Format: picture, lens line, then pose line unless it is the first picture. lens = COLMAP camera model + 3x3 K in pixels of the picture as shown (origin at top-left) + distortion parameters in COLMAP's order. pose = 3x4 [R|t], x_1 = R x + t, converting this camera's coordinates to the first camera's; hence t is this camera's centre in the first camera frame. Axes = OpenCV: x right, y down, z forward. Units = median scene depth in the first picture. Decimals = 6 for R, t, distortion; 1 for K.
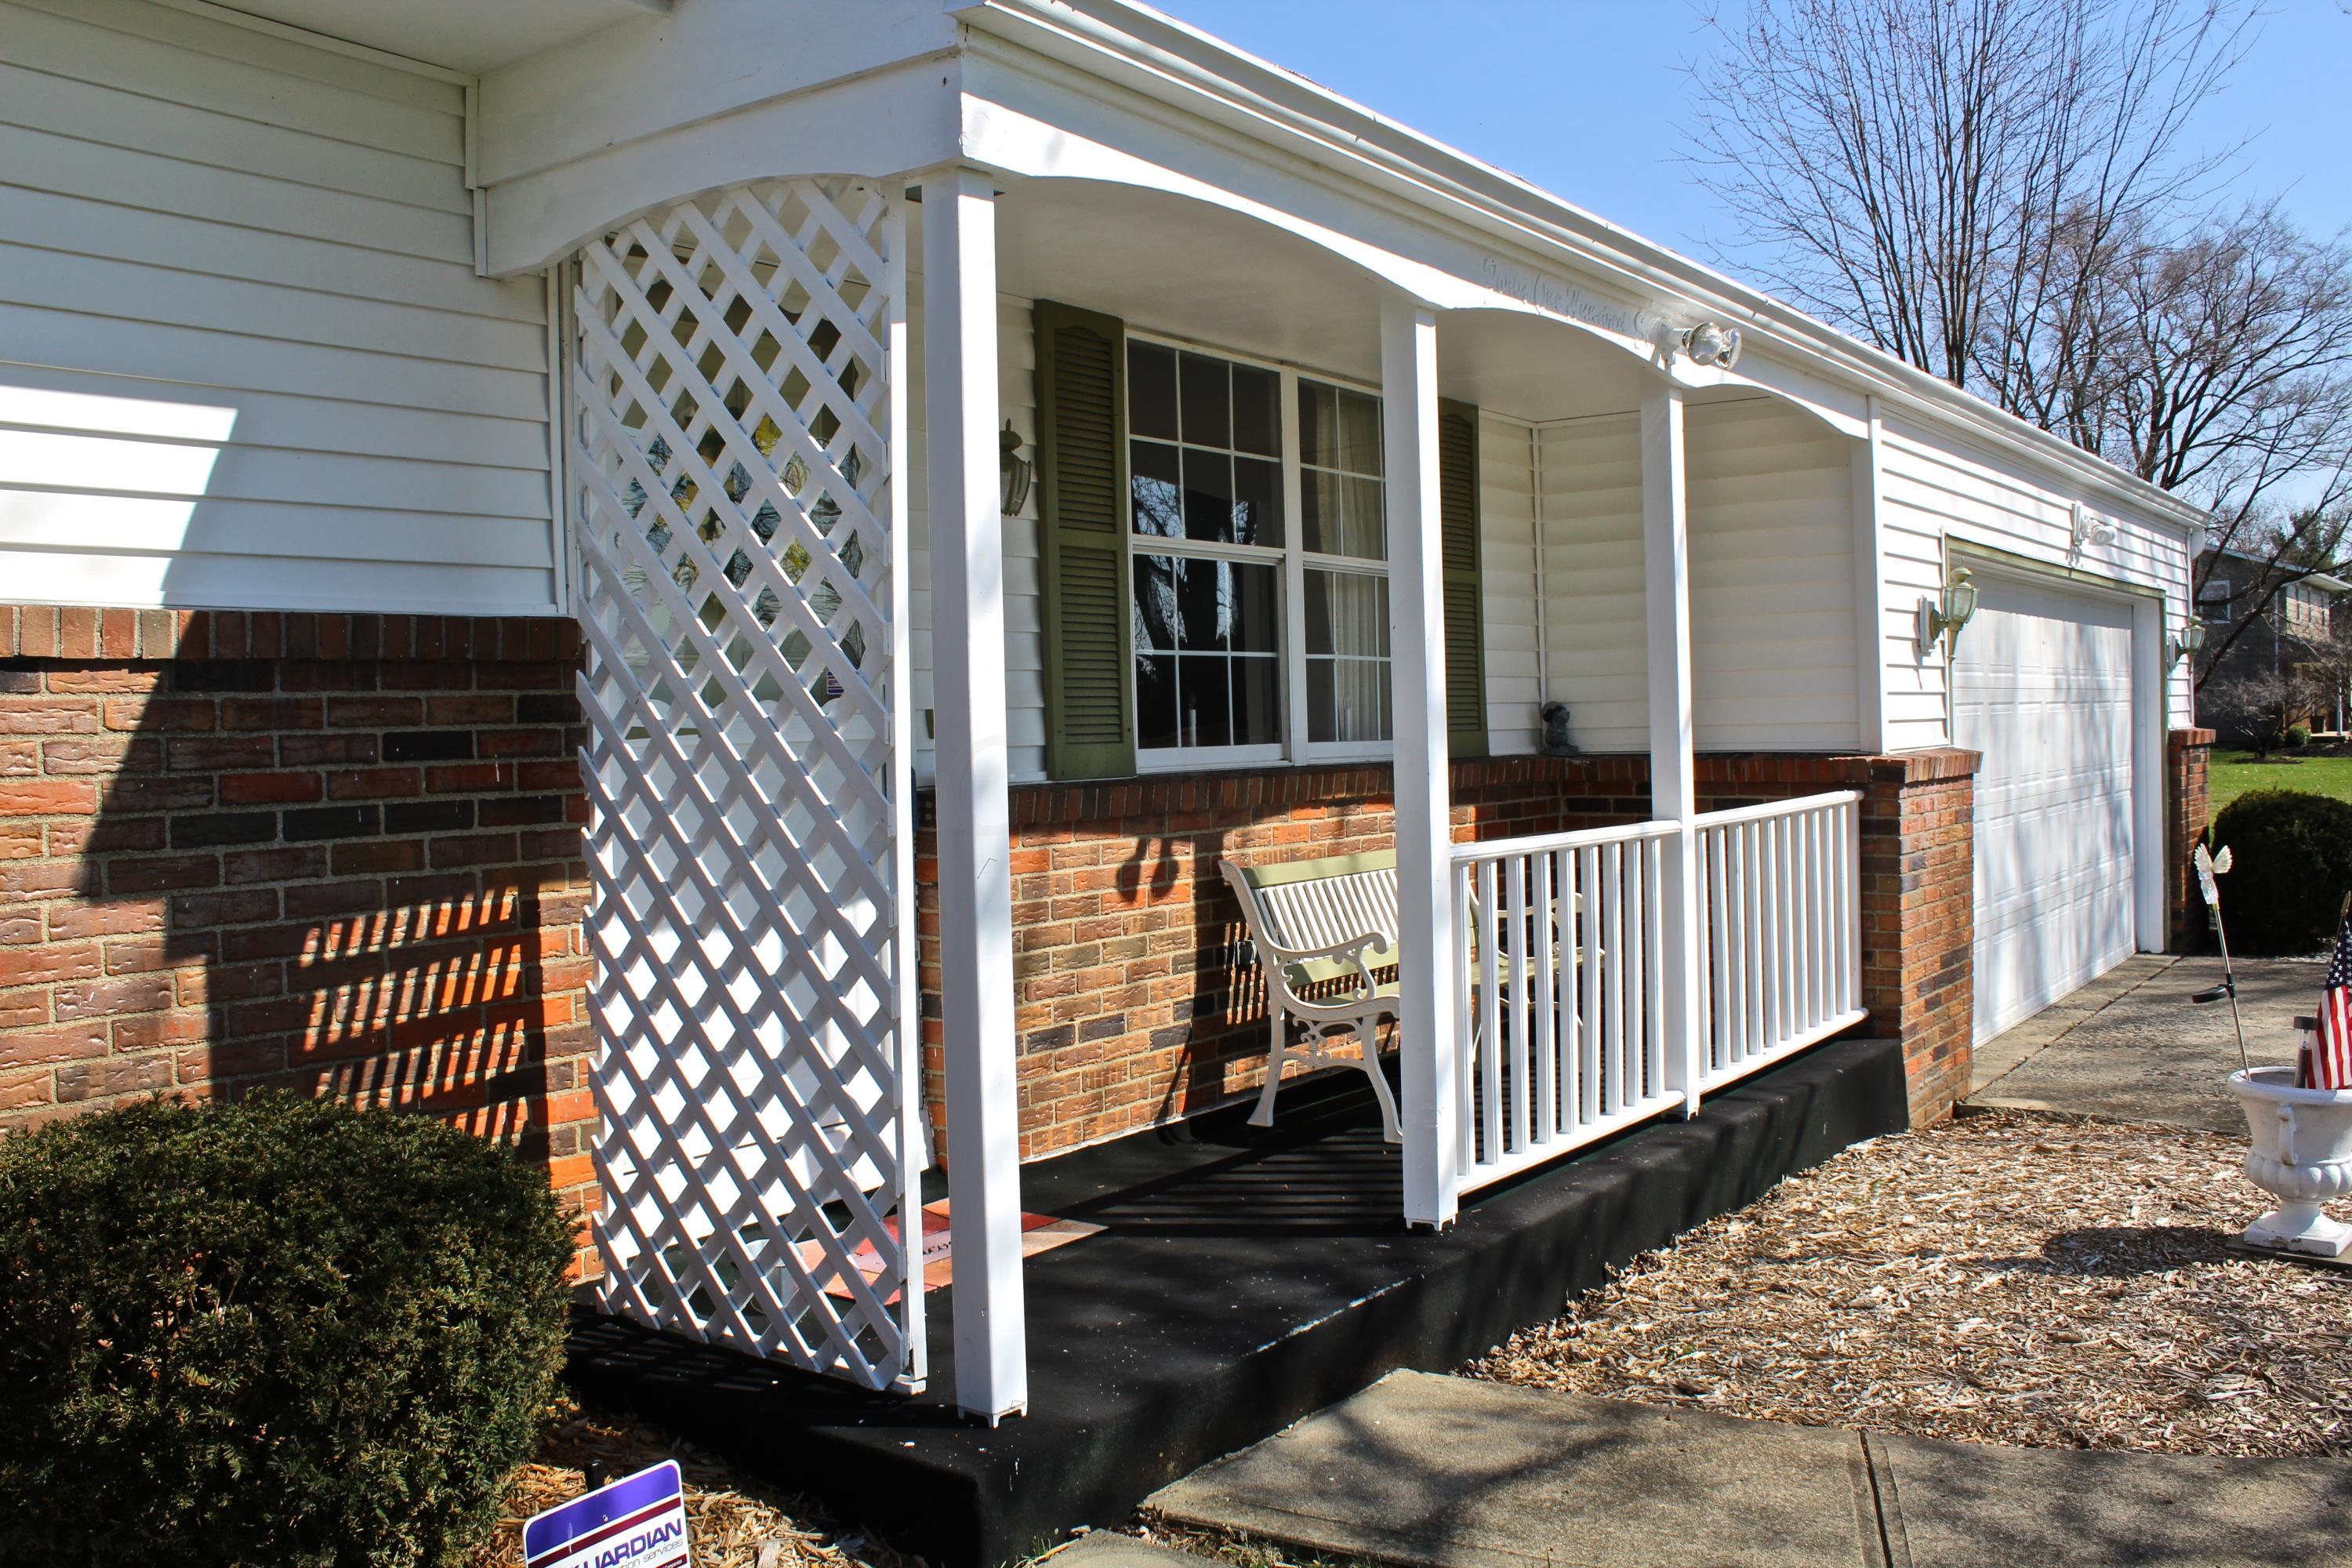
lens RADIAL K [[1969.6, 0, 1167.9], [0, 1969.6, 778.7], [0, 0, 1]] dist [-0.110195, 0.024066]
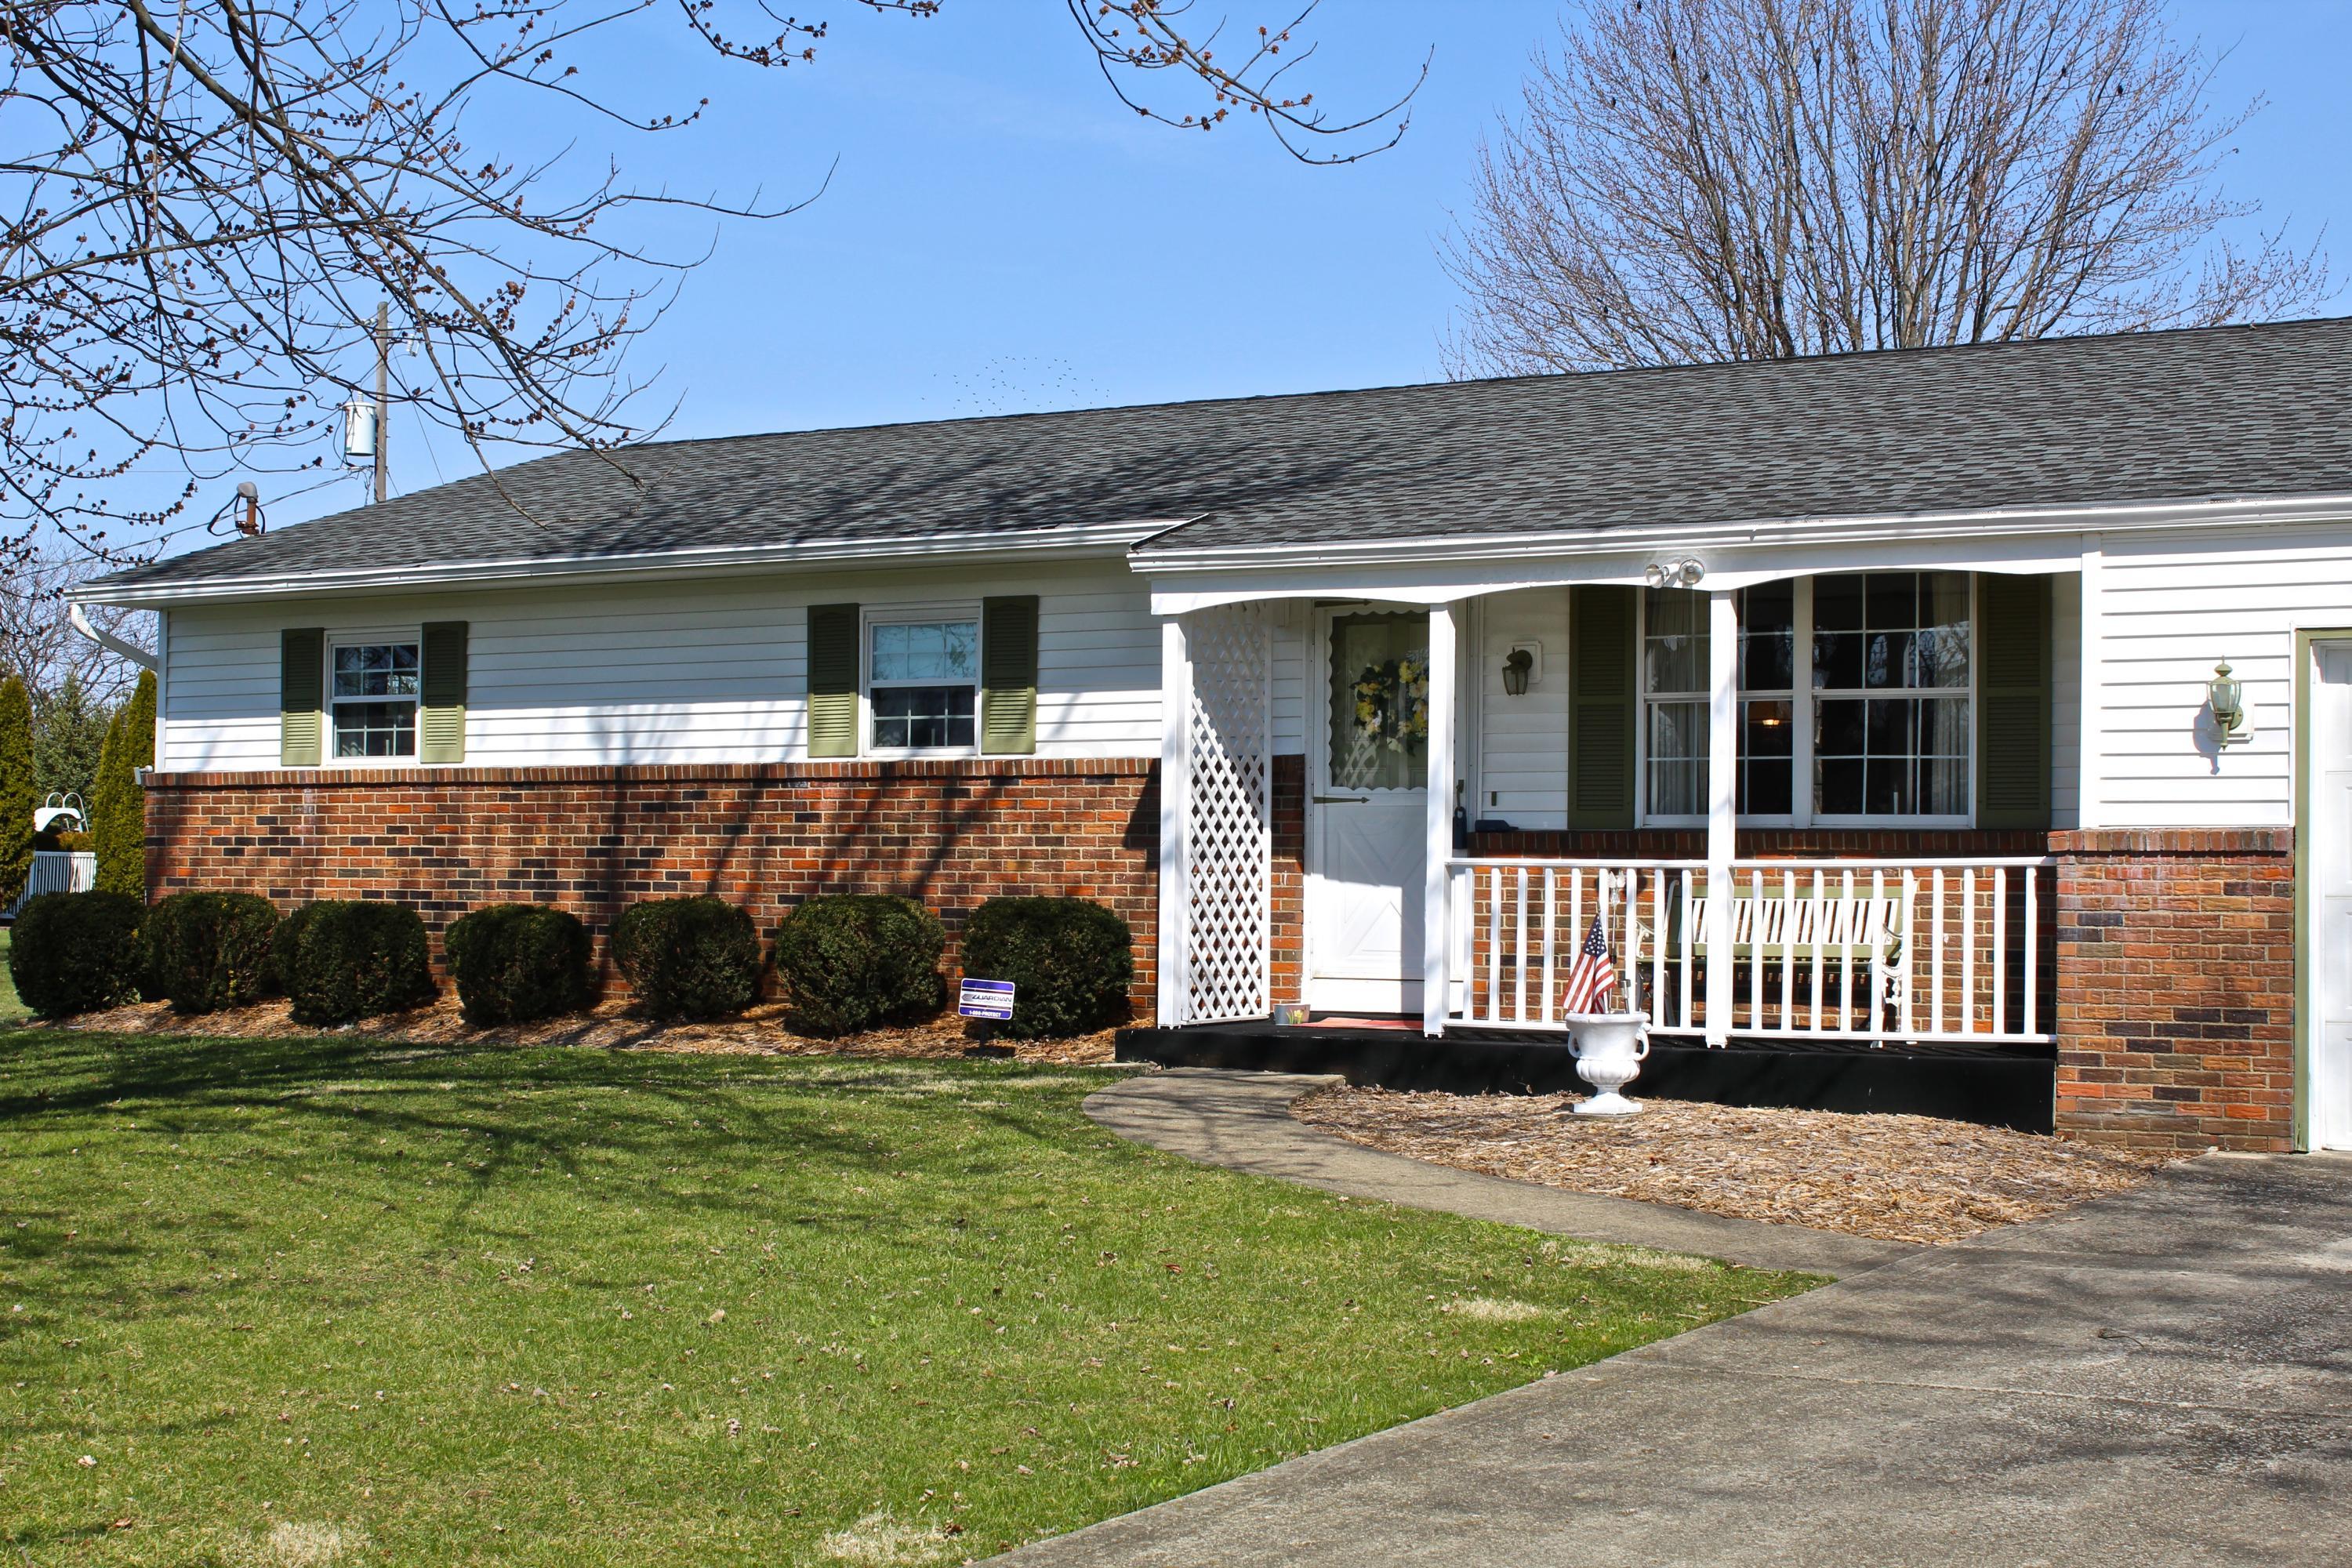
lens RADIAL K [[3475.2, 0, 1164.8], [0, 3475.2, 775.3], [0, 0, 1]] dist [0.006088, 0.000000]
pose [[0.114110, 0.002040, -0.993466, 4.133698], [-0.030900, 0.999521, -0.001497, -0.042507], [0.992988, 0.030869, 0.114118, 0.294512]]
